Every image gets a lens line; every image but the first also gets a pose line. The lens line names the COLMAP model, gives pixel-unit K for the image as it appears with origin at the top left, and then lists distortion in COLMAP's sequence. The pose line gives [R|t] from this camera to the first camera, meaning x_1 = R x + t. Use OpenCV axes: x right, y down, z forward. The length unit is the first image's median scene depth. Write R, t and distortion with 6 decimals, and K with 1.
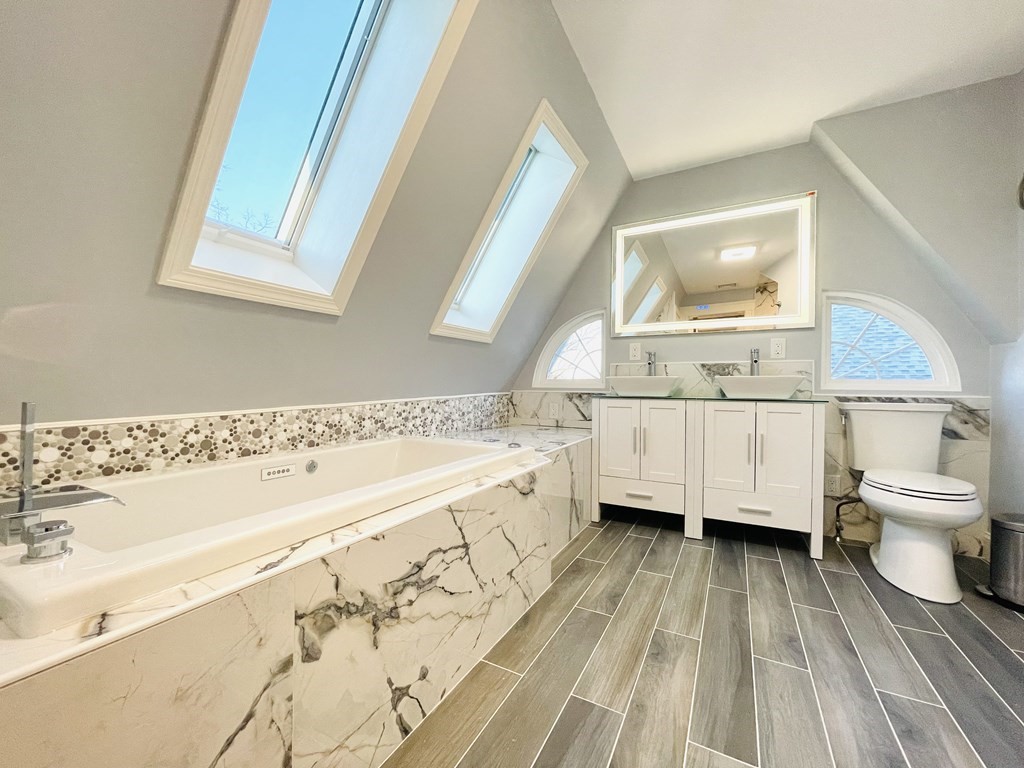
lens RADIAL K [[411.7, 0, 509.3], [0, 411.7, 388.9], [0, 0, 1]] dist [-0.001175, 0.001098]
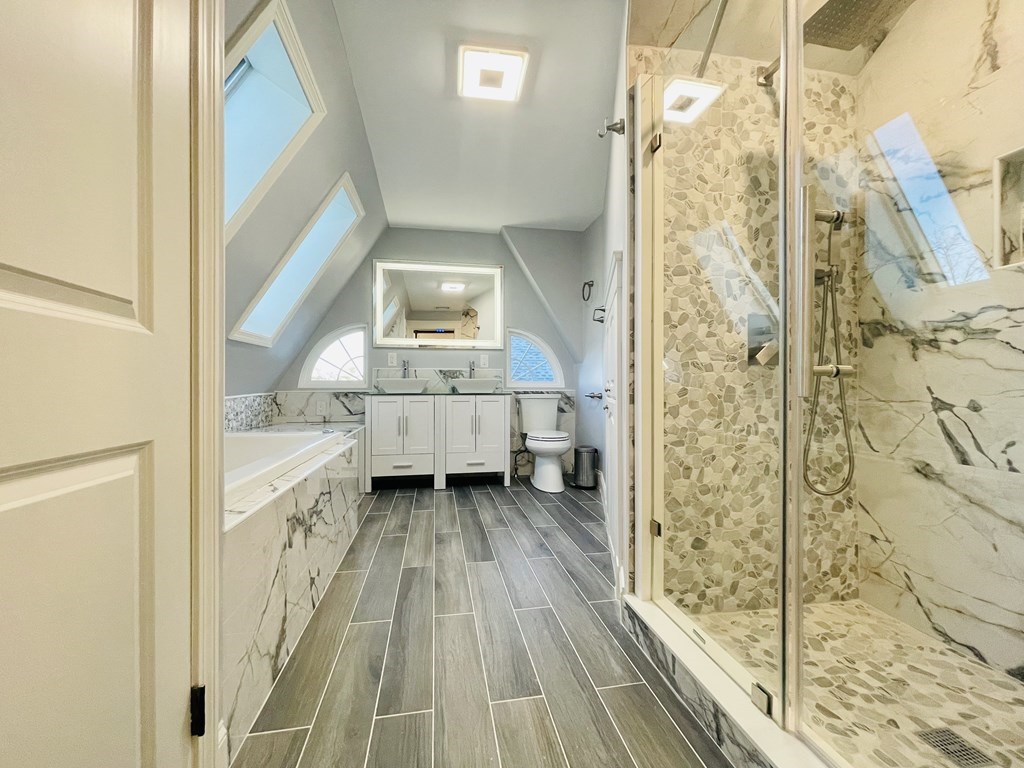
lens RADIAL K [[411.7, 0, 510.2], [0, 411.7, 385.6], [0, 0, 1]] dist [-0.001175, 0.001098]
pose [[0.775784, -0.005813, 0.630972, -0.284599], [0.011966, 0.999913, -0.005501, 0.004771], [-0.630886, 0.011818, 0.775786, -0.301577]]
